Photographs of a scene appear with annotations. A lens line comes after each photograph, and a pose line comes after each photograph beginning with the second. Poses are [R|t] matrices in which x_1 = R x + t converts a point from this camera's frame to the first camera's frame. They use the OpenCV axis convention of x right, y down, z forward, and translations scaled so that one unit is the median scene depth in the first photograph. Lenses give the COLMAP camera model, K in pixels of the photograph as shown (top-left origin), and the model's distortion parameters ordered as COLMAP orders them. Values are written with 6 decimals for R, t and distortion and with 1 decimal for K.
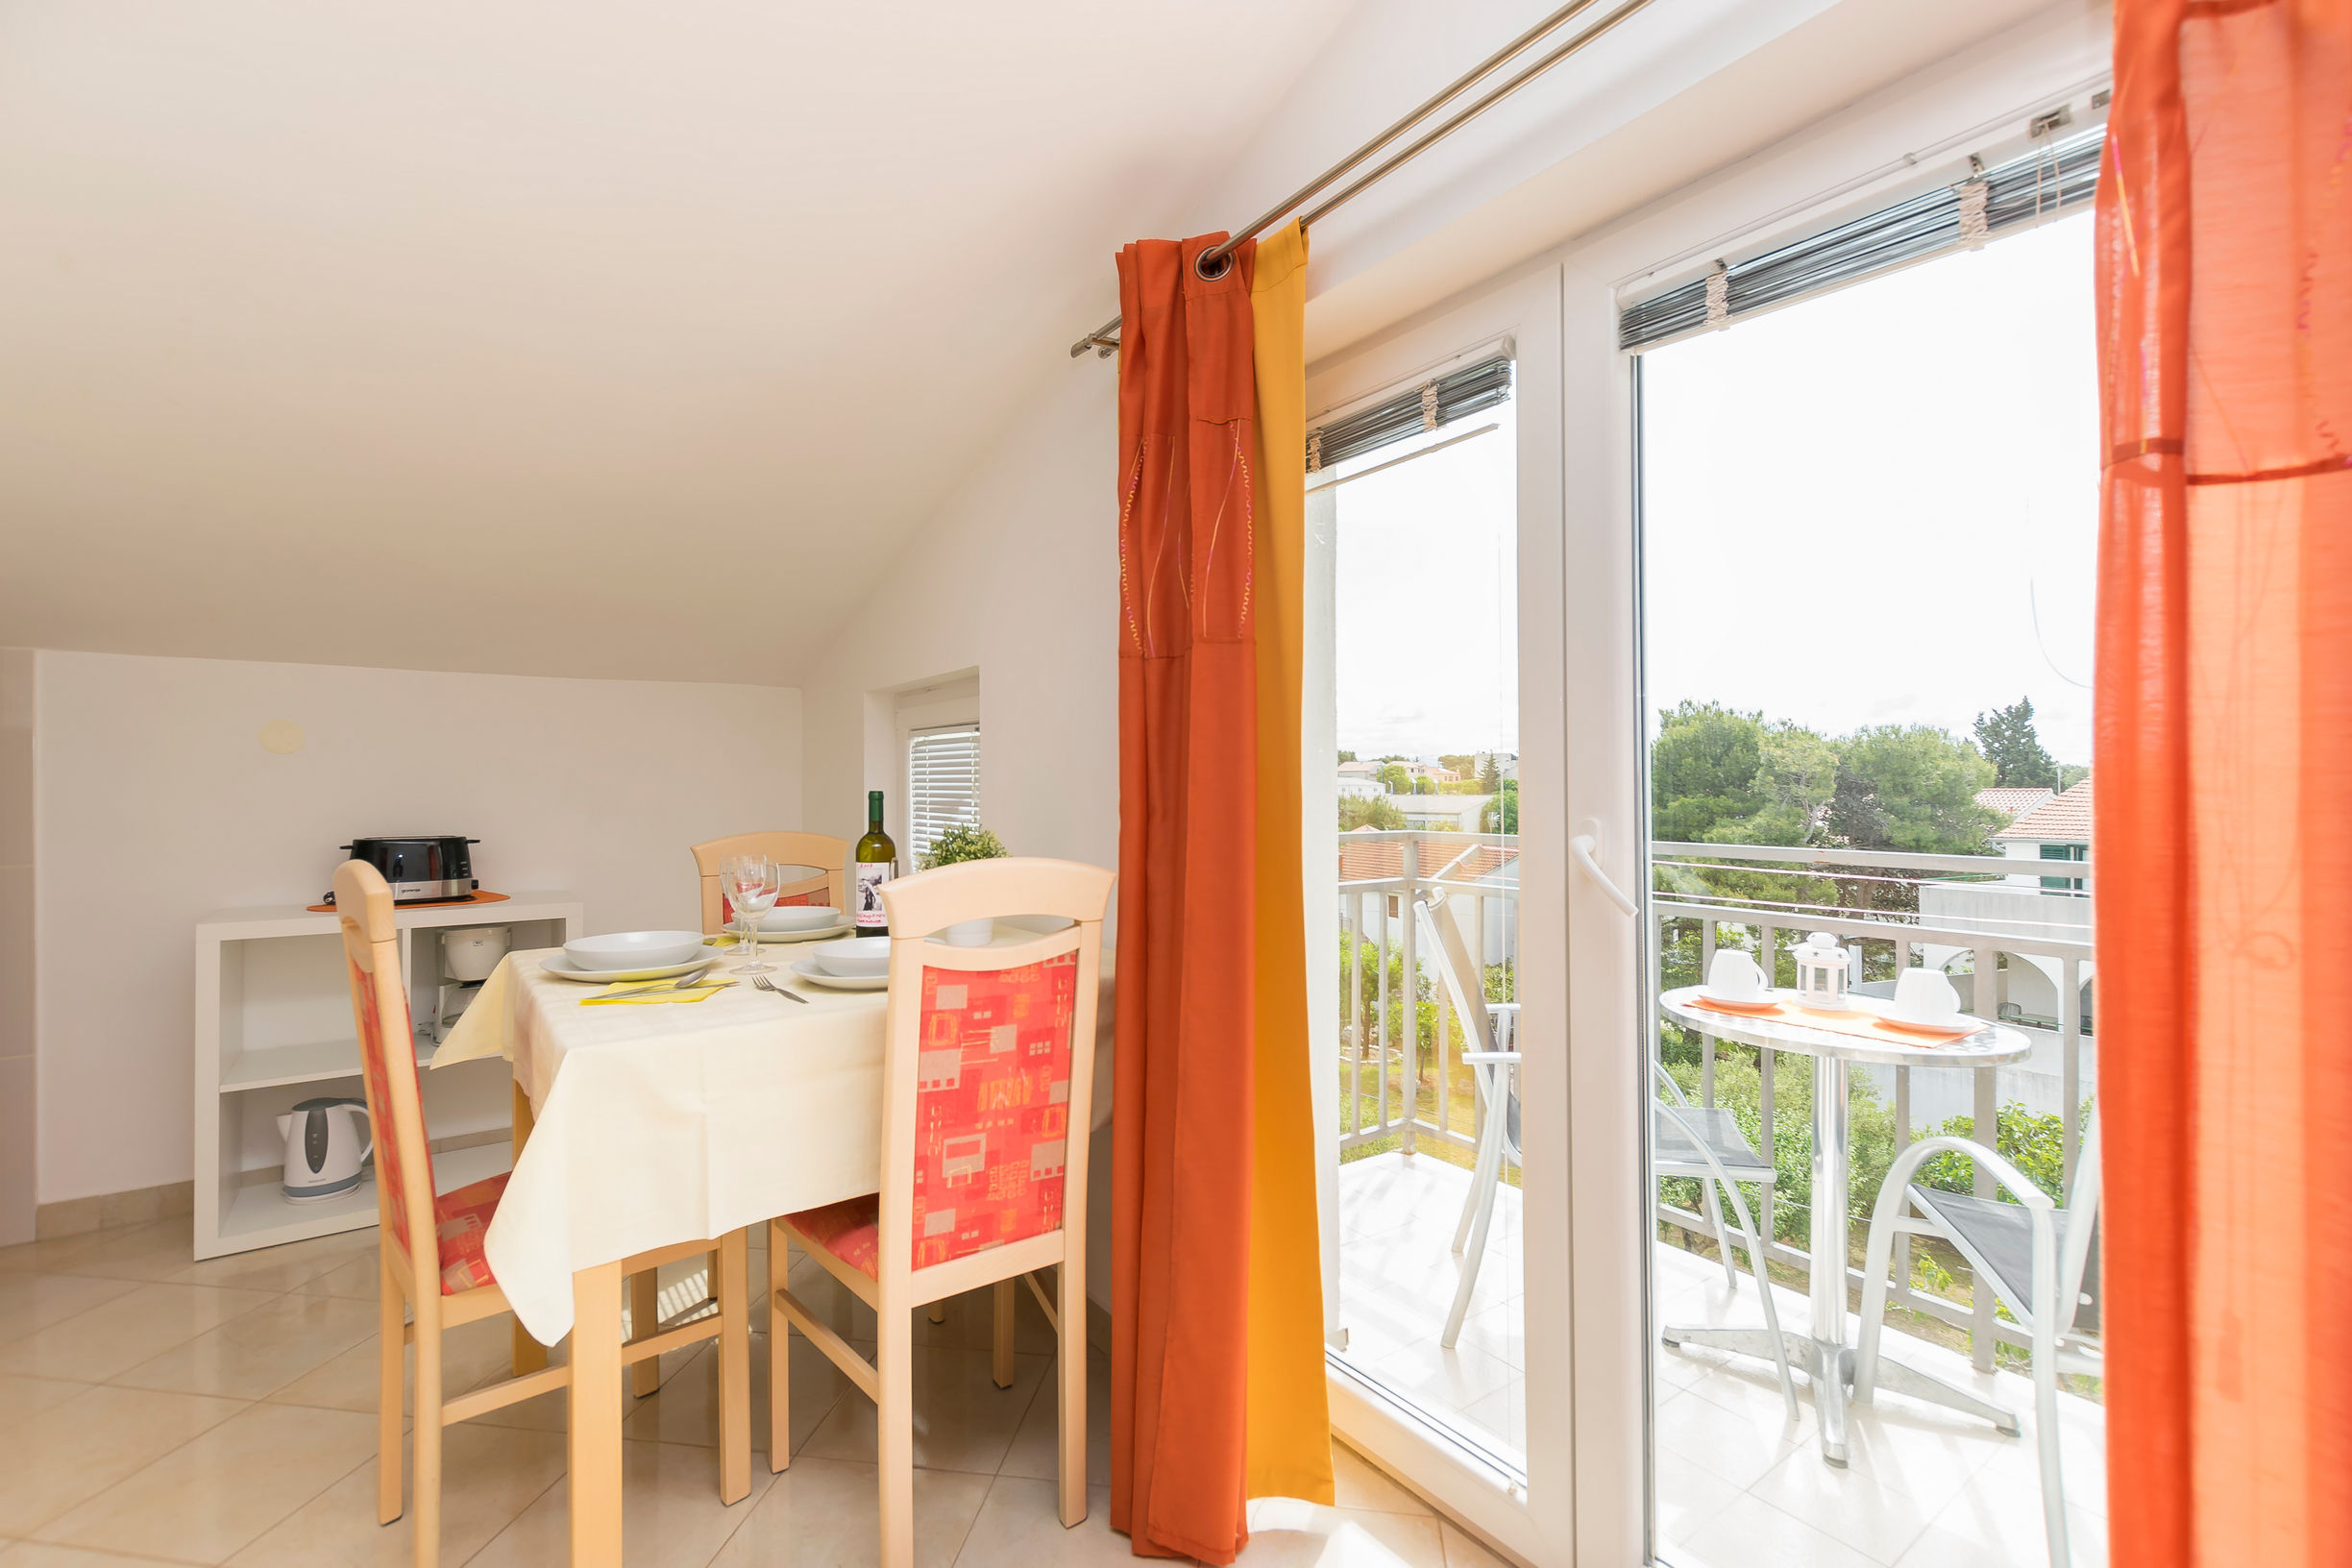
lens RADIAL K [[1018.5, 0, 1175.4], [0, 1018.5, 784.8], [0, 0, 1]] dist [0.008426, -0.003189]
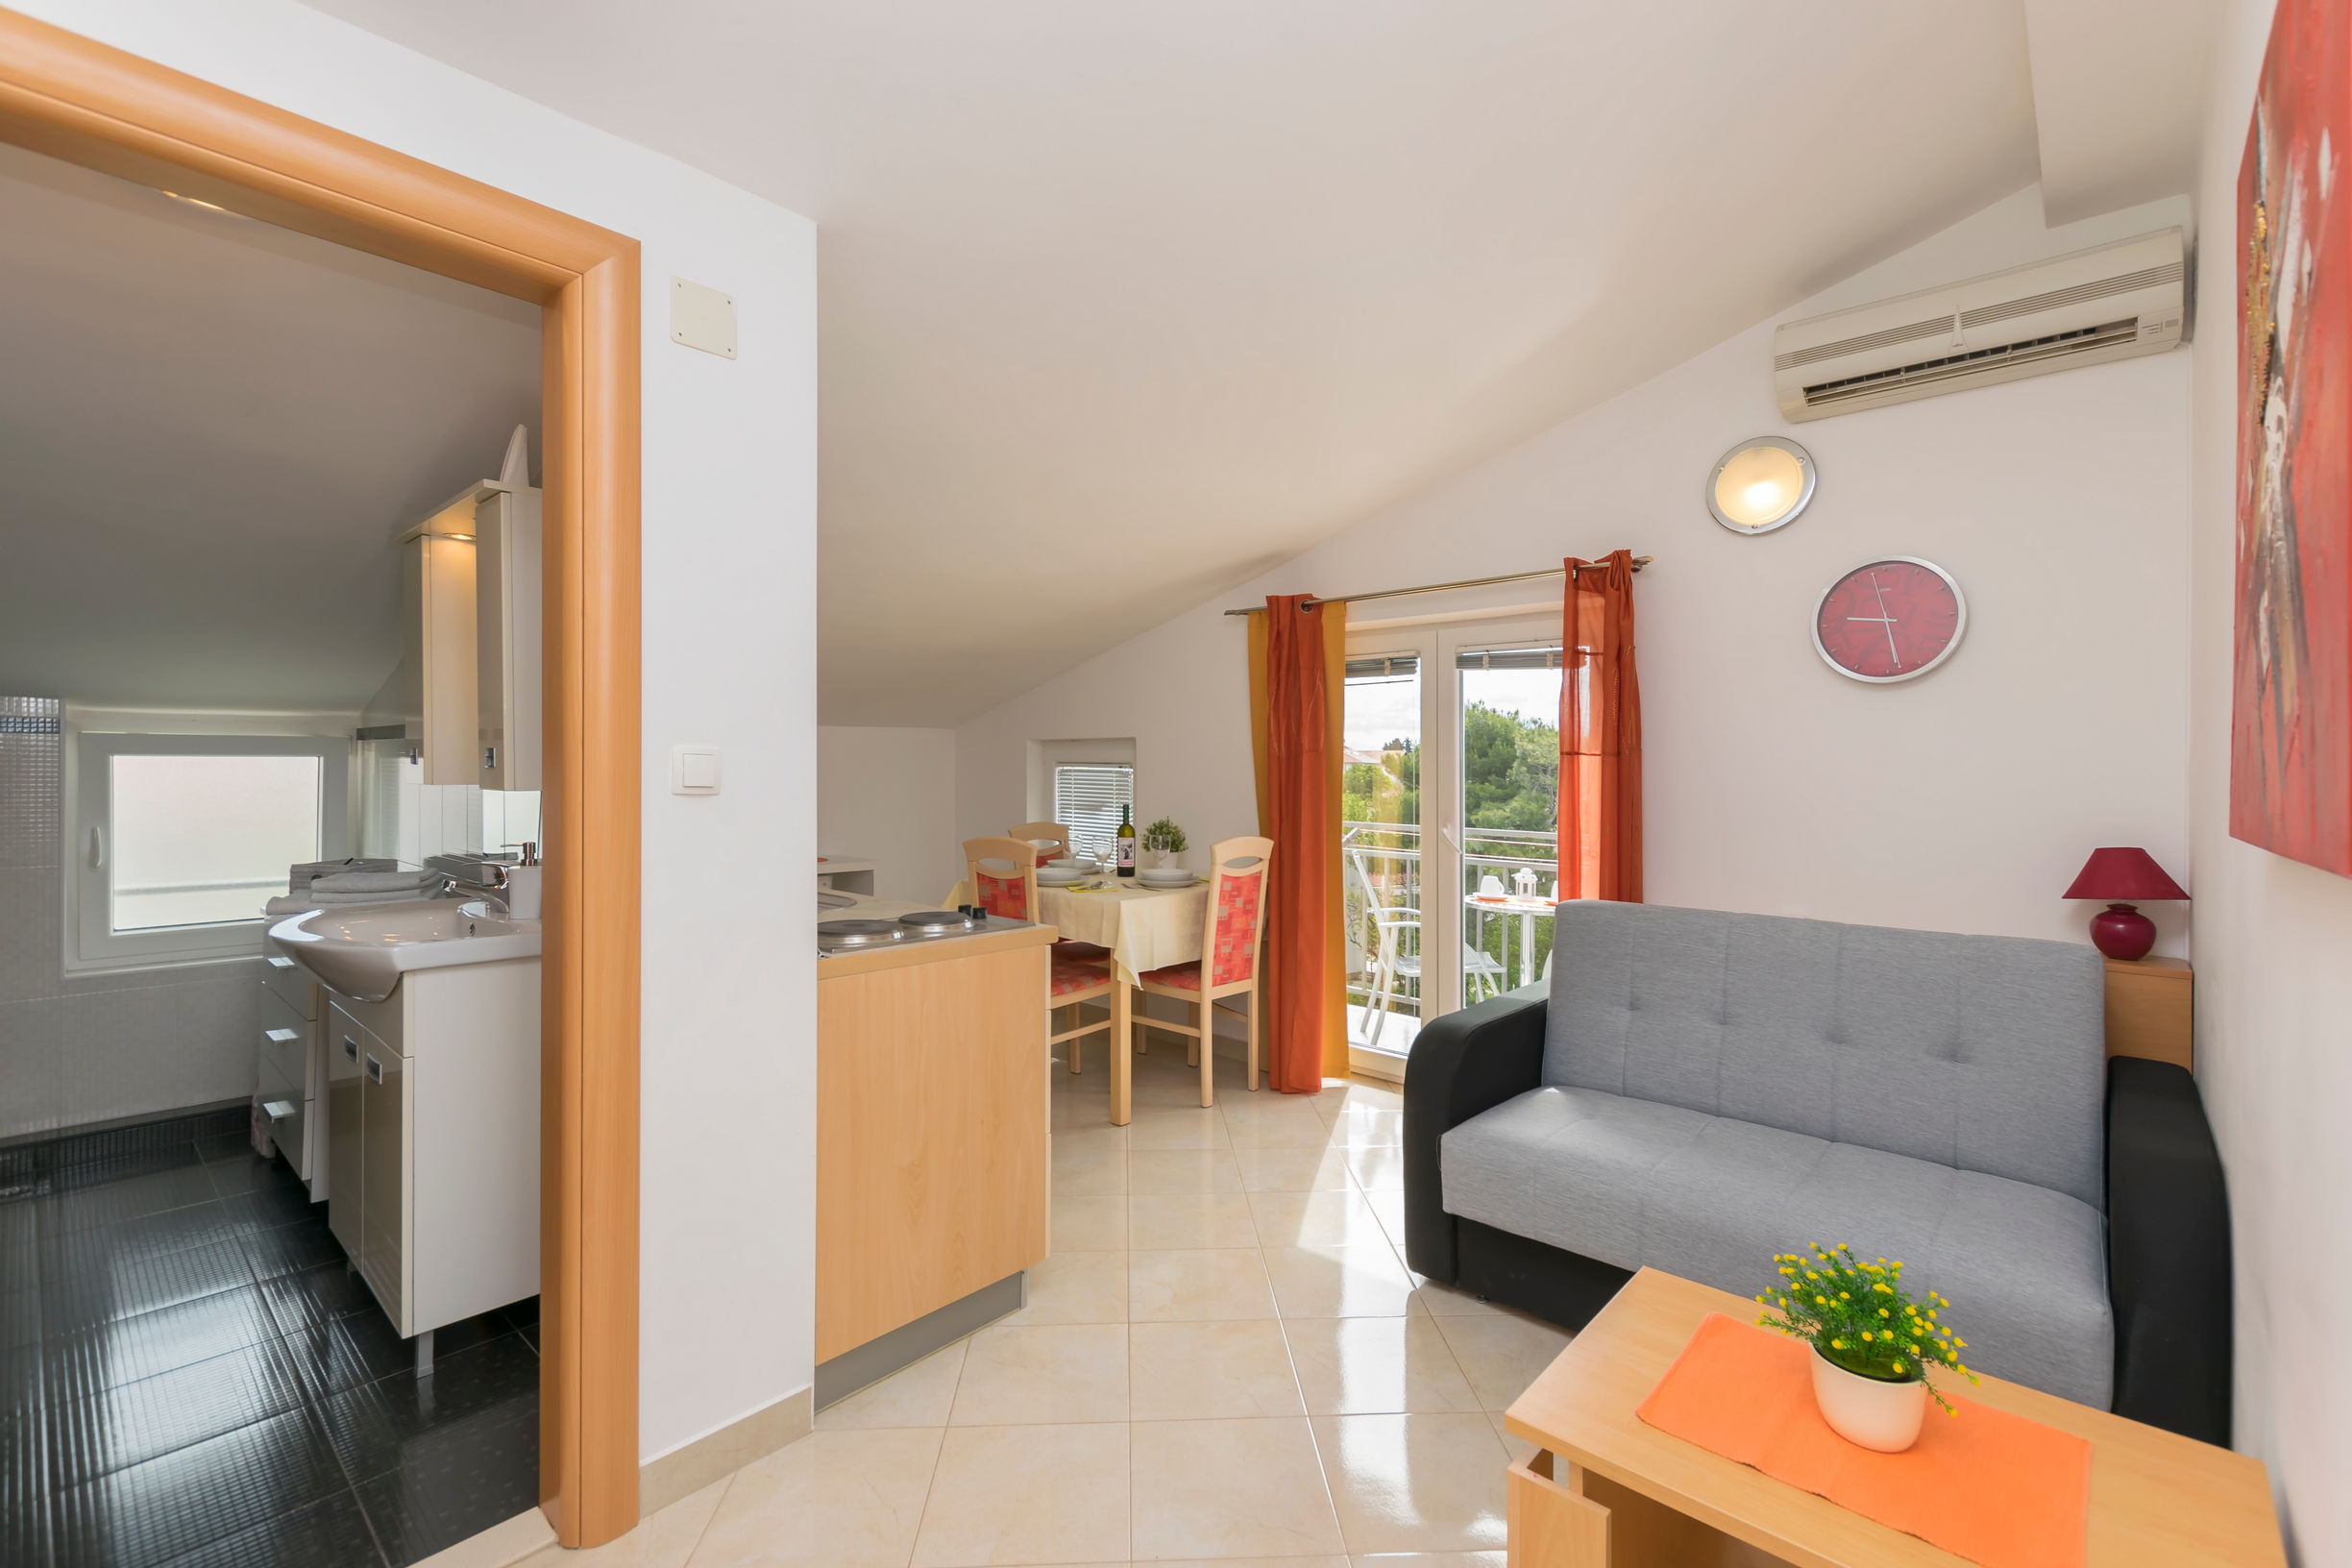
lens RADIAL K [[1018.5, 0, 1186.8], [0, 1018.5, 759.9], [0, 0, 1]] dist [0.008426, -0.003189]
pose [[0.978752, 0.016055, 0.204420, -0.715000], [-0.015357, 0.999870, -0.005002, -0.093063], [-0.204474, 0.001757, 0.978871, -1.332942]]
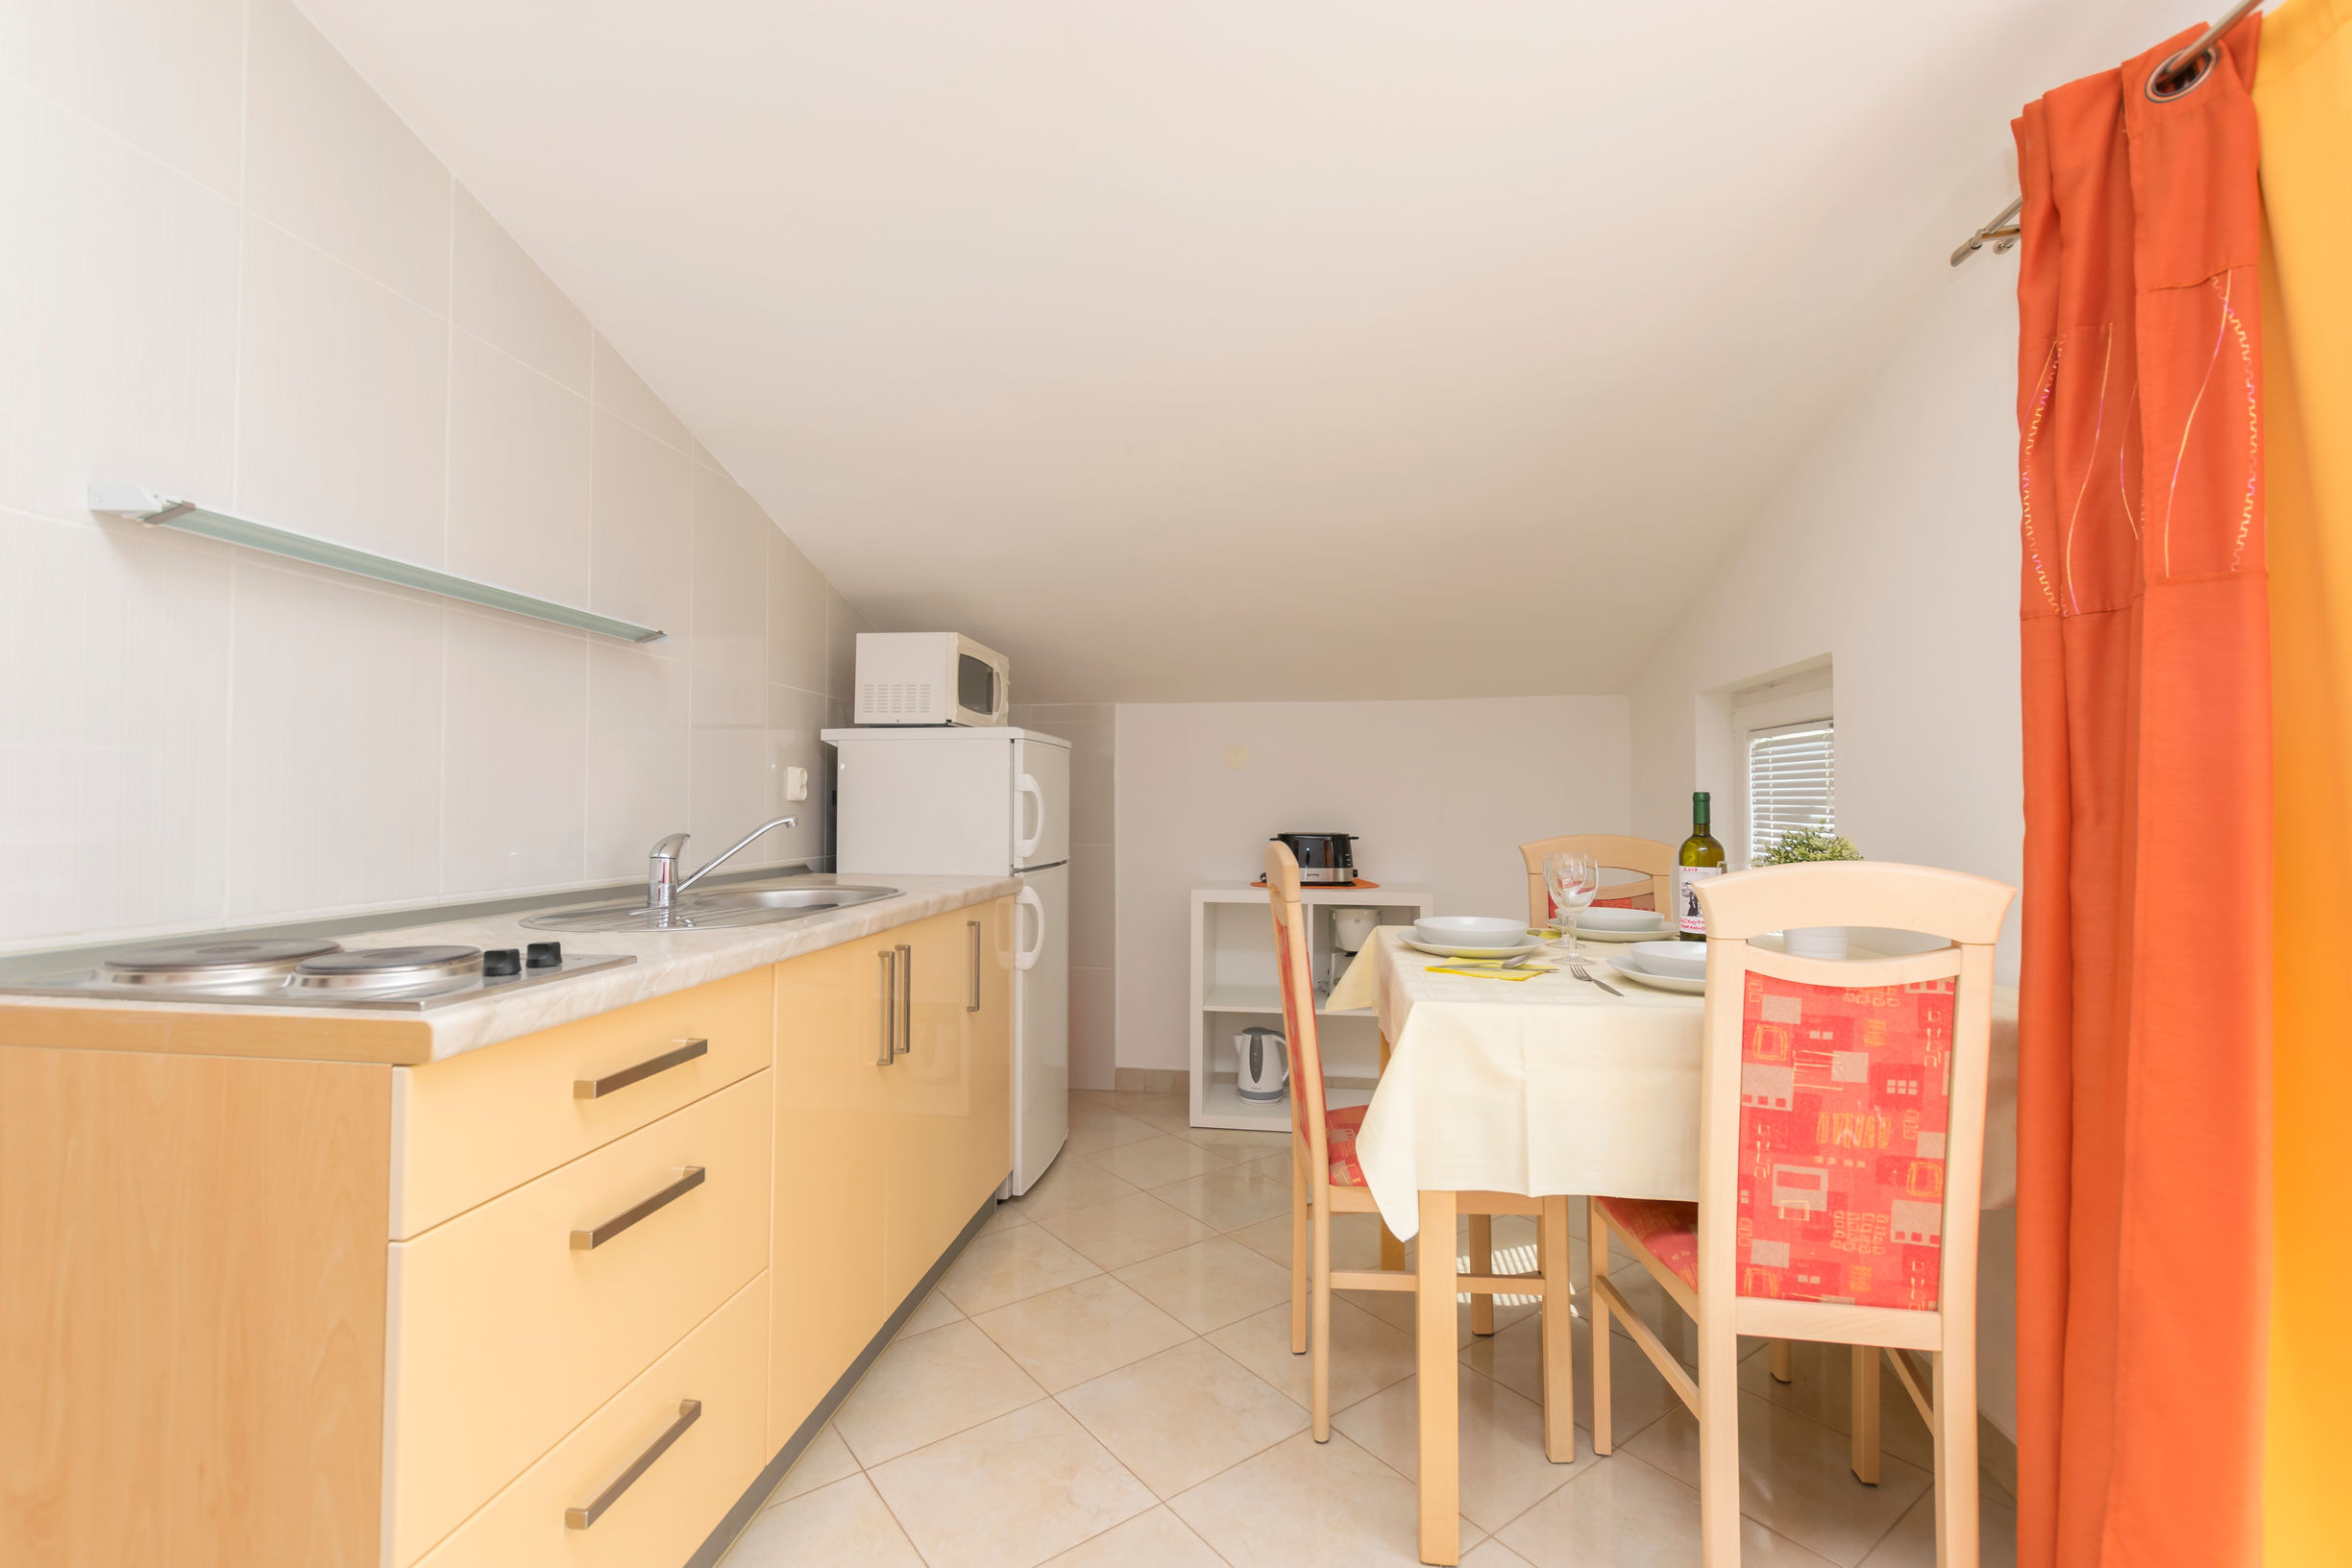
lens RADIAL K [[1018.5, 0, 1168.6], [0, 1018.5, 784.0], [0, 0, 1]] dist [0.008426, -0.003189]
pose [[0.706887, -0.009780, -0.707259, 0.034984], [-0.001756, 0.999877, -0.015582, 0.016131], [0.707325, 0.012257, 0.706782, -0.035813]]
